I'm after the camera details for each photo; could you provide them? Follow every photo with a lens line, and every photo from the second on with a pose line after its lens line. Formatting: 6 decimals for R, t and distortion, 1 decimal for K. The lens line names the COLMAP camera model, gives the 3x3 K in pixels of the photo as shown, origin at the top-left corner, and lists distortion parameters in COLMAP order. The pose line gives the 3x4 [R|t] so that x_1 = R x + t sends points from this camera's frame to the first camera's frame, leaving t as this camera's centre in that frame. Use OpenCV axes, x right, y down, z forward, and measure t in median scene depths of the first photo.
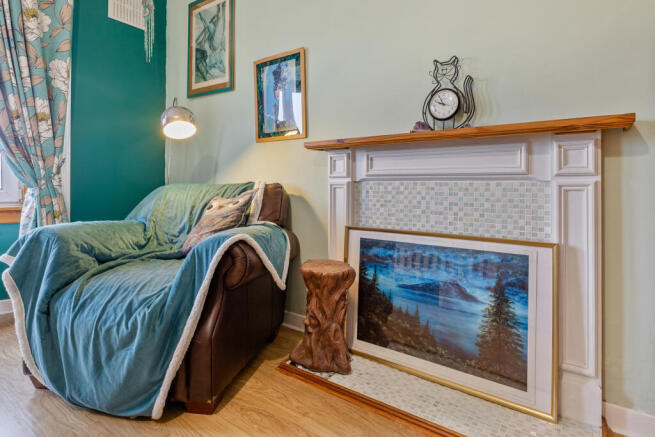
lens RADIAL K [[353.5, 0, 328.2], [0, 353.5, 185.0], [0, 0, 1]] dist [0.002348, -0.000262]
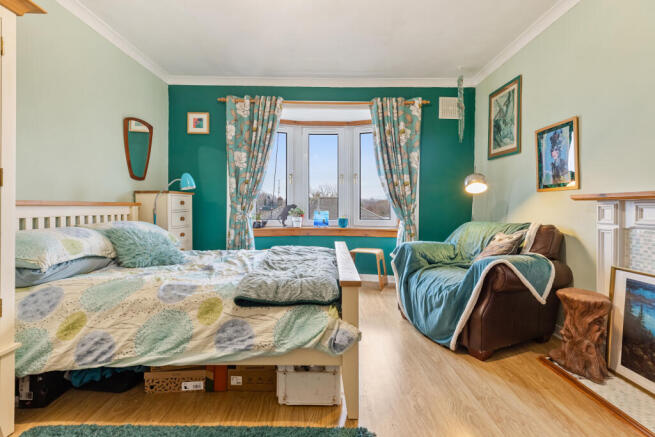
lens RADIAL K [[301.5, 0, 328.2], [0, 301.5, 207.1], [0, 0, 1]] dist [0.000678, 0.000049]
pose [[0.591359, 0.005116, -0.806392, 0.300230], [-0.008685, 0.999962, -0.000025, -0.072247], [0.806362, 0.007019, 0.591381, -0.356251]]
